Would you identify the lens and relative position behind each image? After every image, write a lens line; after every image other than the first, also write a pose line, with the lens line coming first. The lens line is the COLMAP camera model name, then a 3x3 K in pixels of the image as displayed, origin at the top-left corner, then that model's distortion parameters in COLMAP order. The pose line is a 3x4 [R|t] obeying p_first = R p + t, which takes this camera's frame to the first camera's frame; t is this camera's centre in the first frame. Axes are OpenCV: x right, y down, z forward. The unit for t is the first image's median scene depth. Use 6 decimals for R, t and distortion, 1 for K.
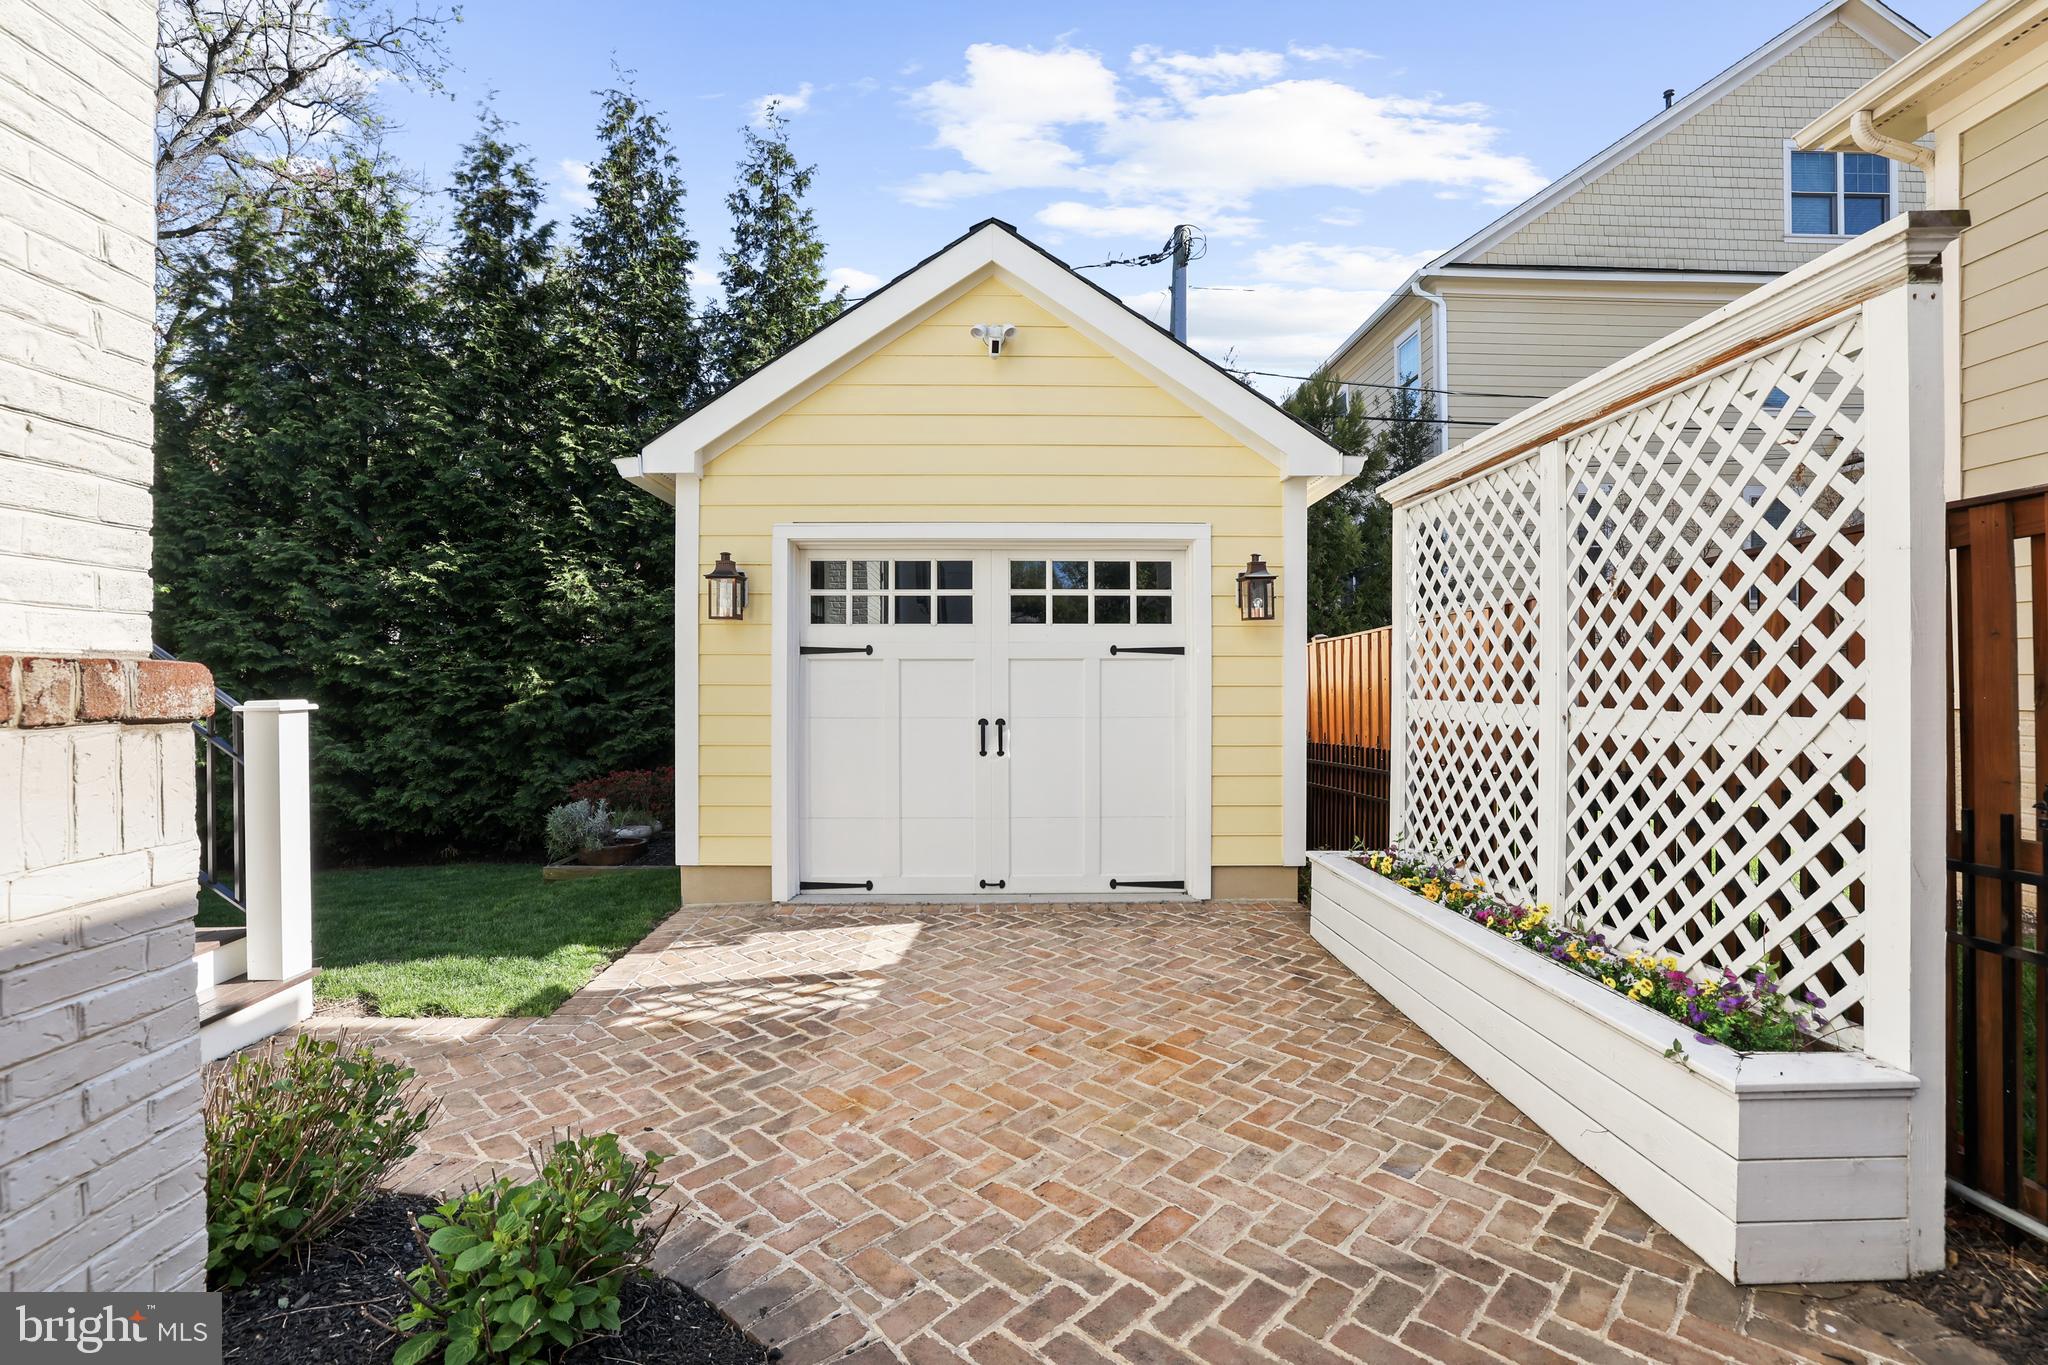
lens RADIAL K [[900.9, 0, 1021.7], [0, 900.9, 658.7], [0, 0, 1]] dist [-0.040987, 0.014492]
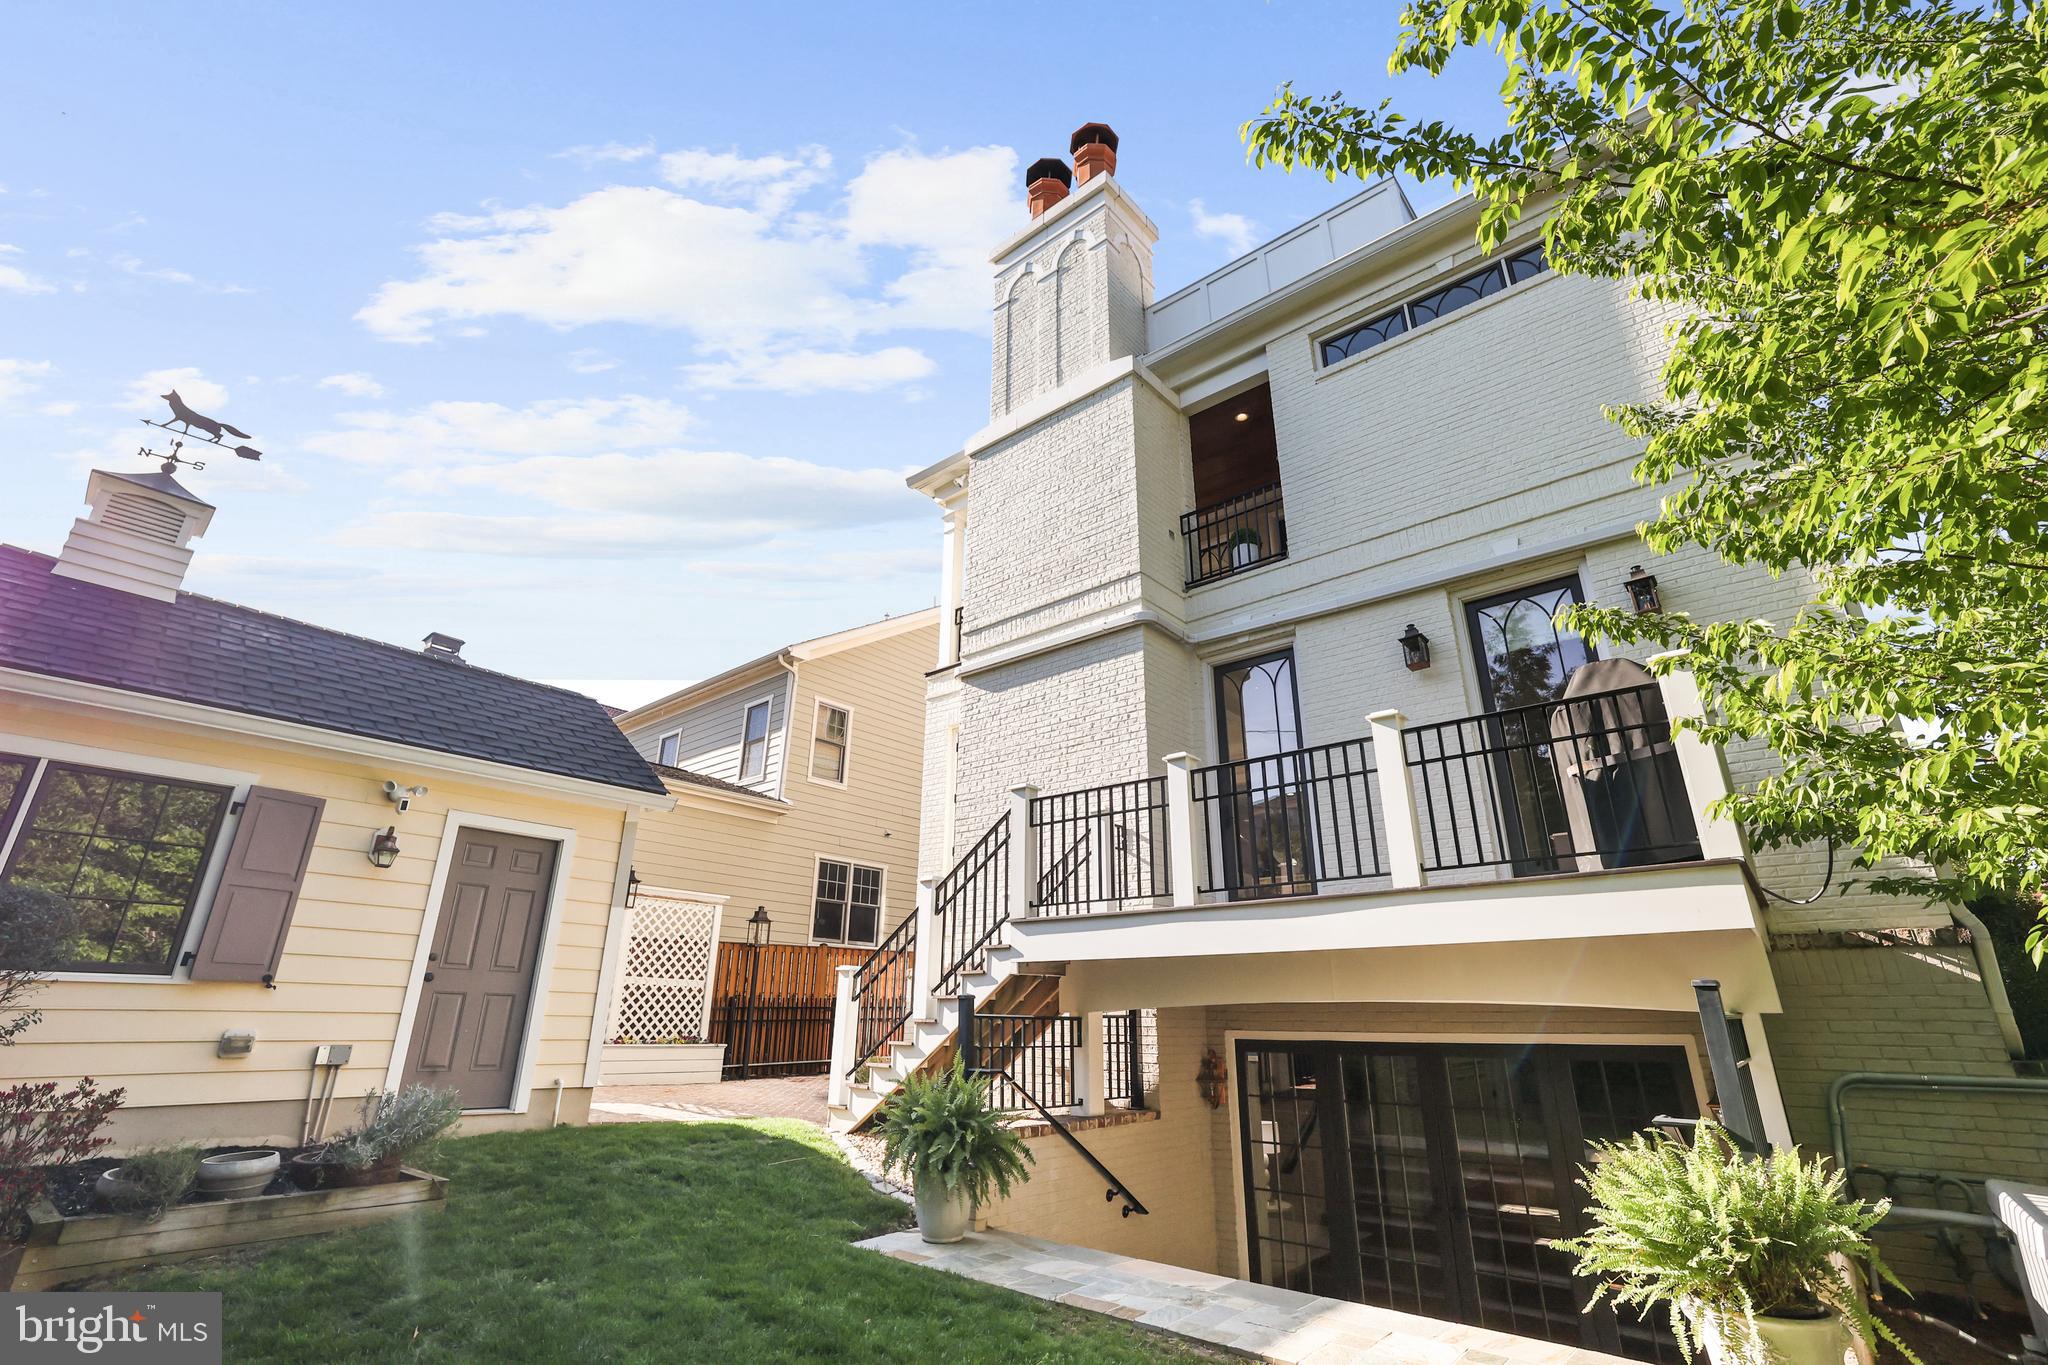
lens RADIAL K [[908.9, 0, 1021.9], [0, 908.9, 664.6], [0, 0, 1]] dist [-0.046223, 0.017411]
pose [[-0.740774, 0.239341, 0.627670, -1.842014], [-0.025122, 0.923850, -0.381929, 0.139078], [-0.671284, -0.298692, -0.678351, 1.647246]]
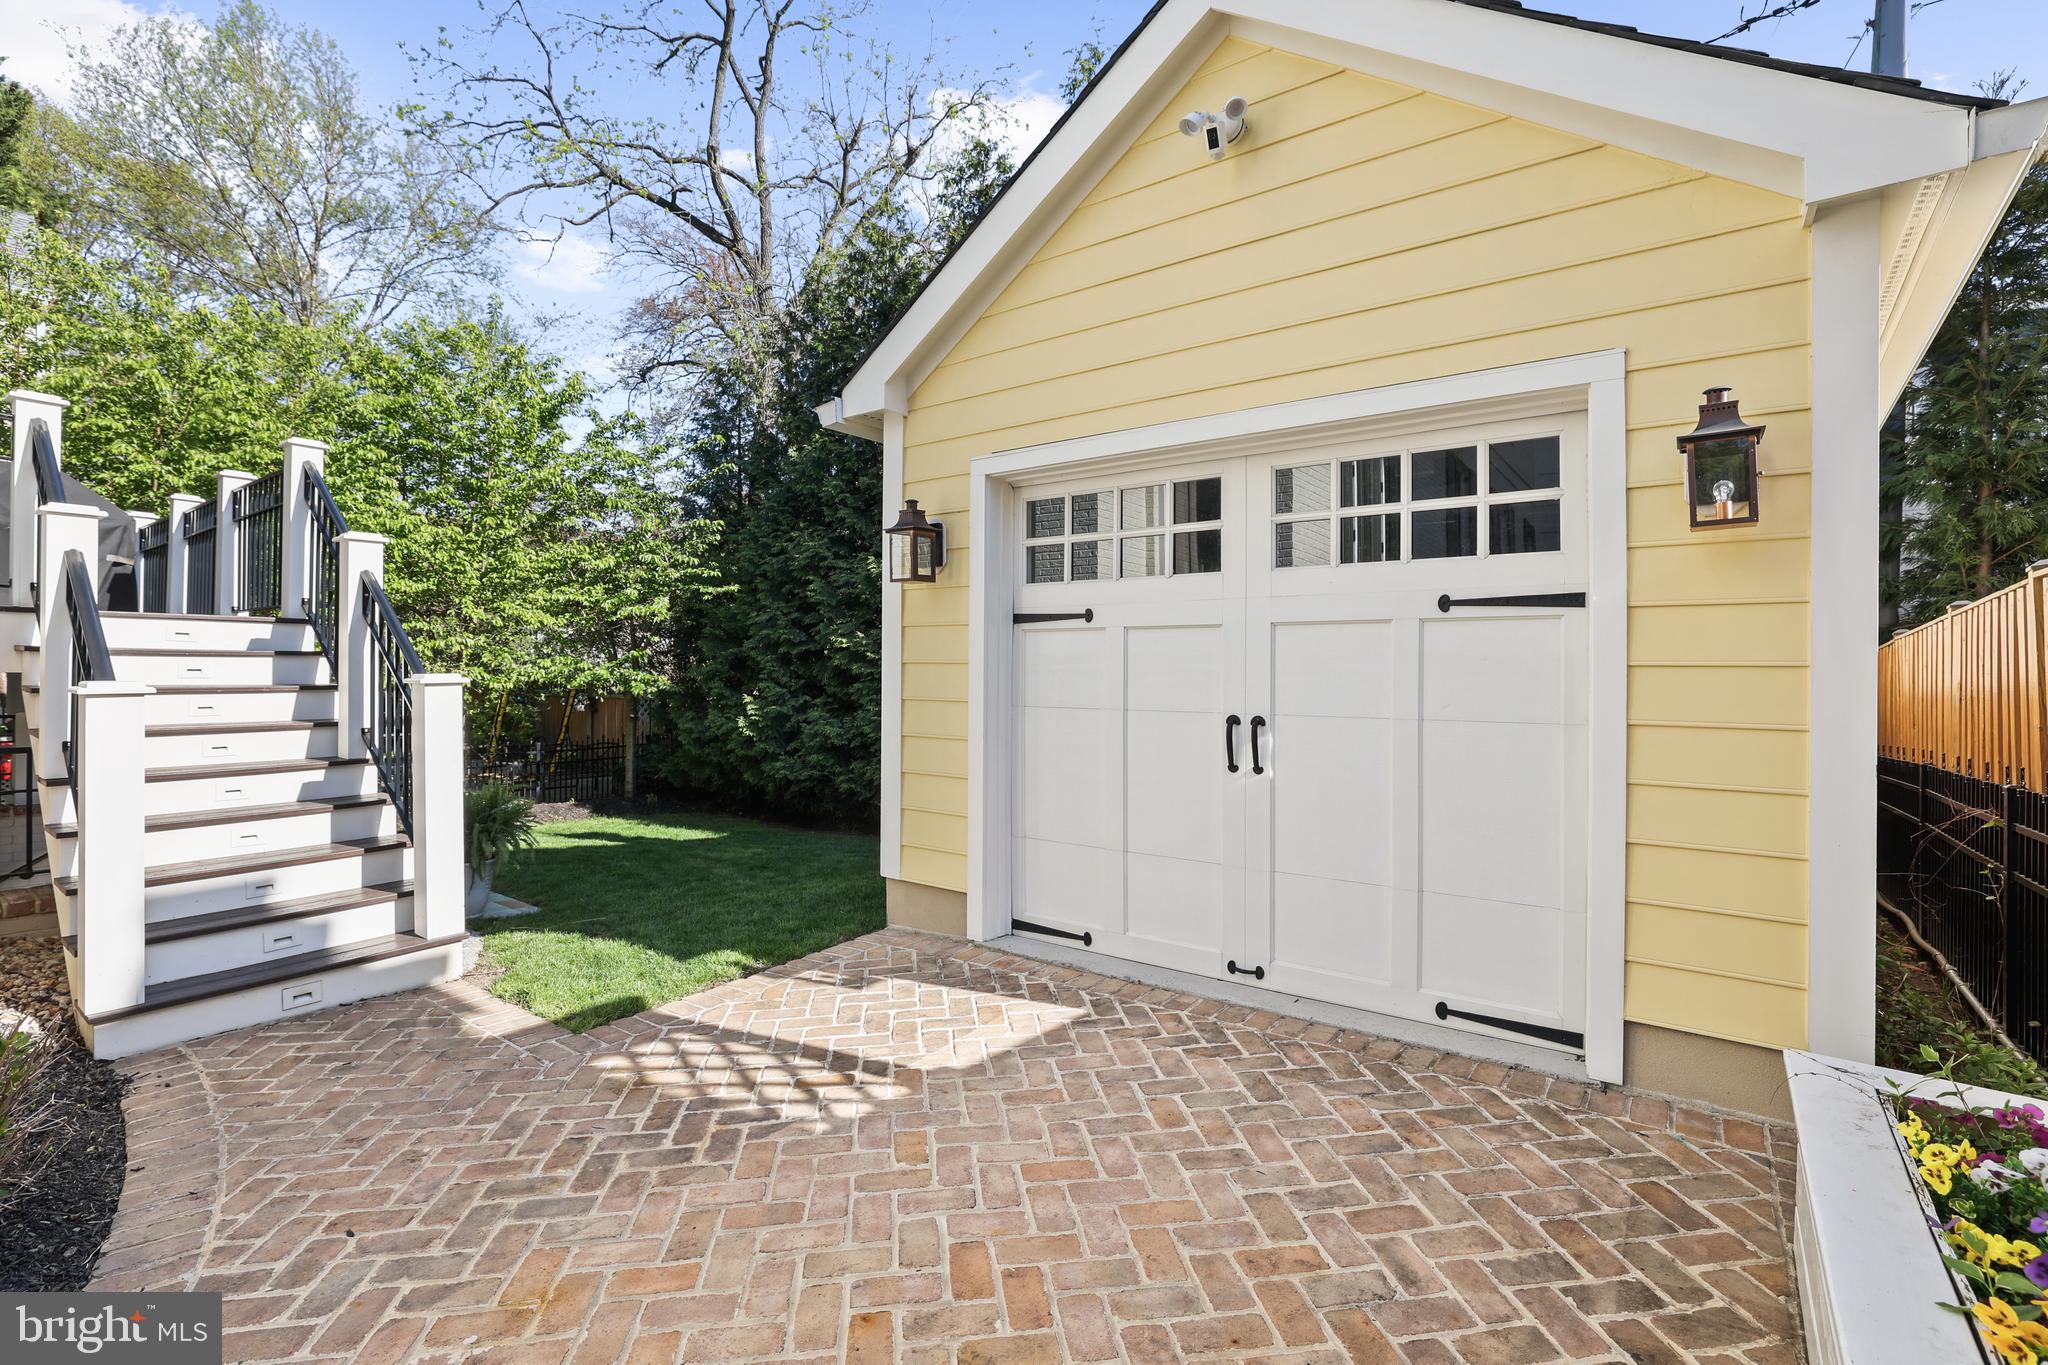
lens RADIAL K [[949.1, 0, 1030.7], [0, 949.1, 649.1], [0, 0, 1]] dist [-0.042438, 0.022191]
pose [[0.784927, -0.007165, -0.619547, 0.281273], [0.009826, 0.999951, 0.000884, 0.017316], [0.619511, -0.006782, 0.784959, 0.386002]]
